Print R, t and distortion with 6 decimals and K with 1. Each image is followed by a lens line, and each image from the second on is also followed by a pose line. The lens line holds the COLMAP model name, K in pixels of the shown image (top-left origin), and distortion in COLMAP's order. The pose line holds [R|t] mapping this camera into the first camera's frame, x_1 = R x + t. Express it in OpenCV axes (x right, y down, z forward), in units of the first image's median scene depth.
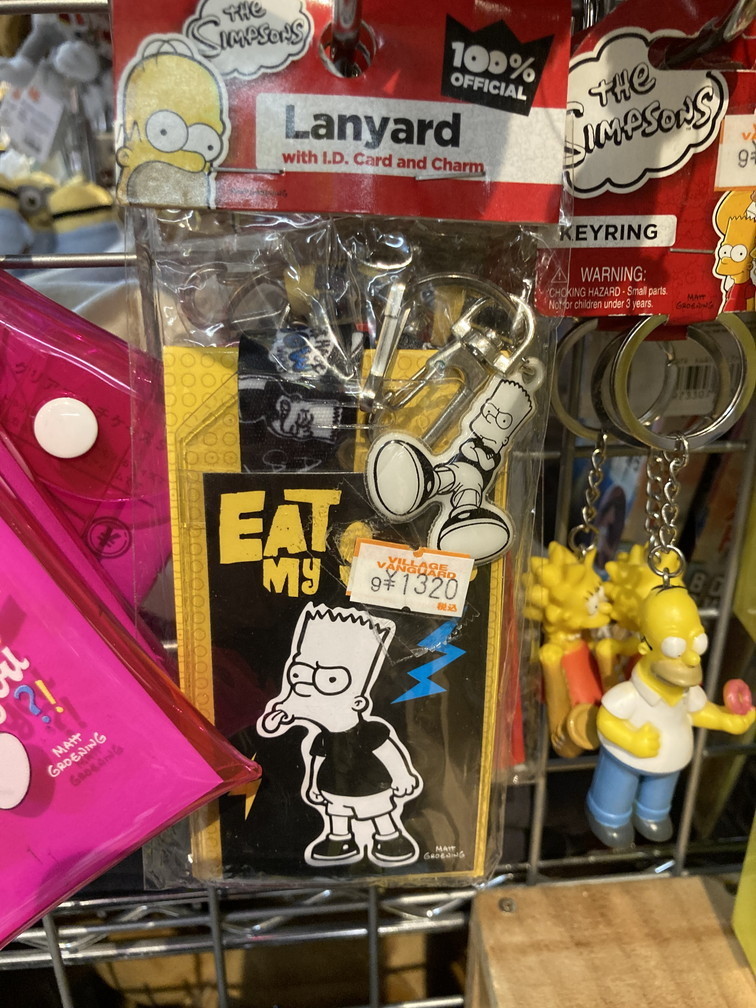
lens RADIAL K [[810.8, 0, 370.9], [0, 810.8, 504.3], [0, 0, 1]] dist [-0.026765, 0.006813]
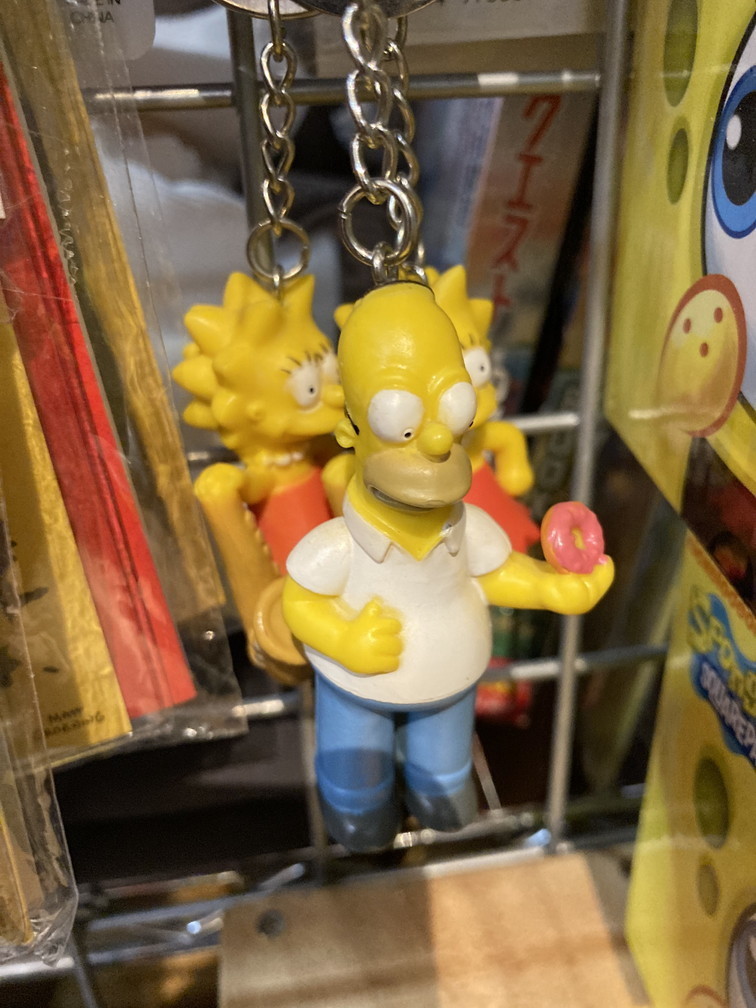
lens RADIAL K [[810.8, 0, 378.7], [0, 810.8, 512.9], [0, 0, 1]] dist [-0.026765, 0.006813]
pose [[0.997783, -0.053762, 0.039225, 0.297941], [0.050531, 0.995580, 0.079165, 0.166605], [-0.043308, -0.077007, 0.996089, 0.485871]]
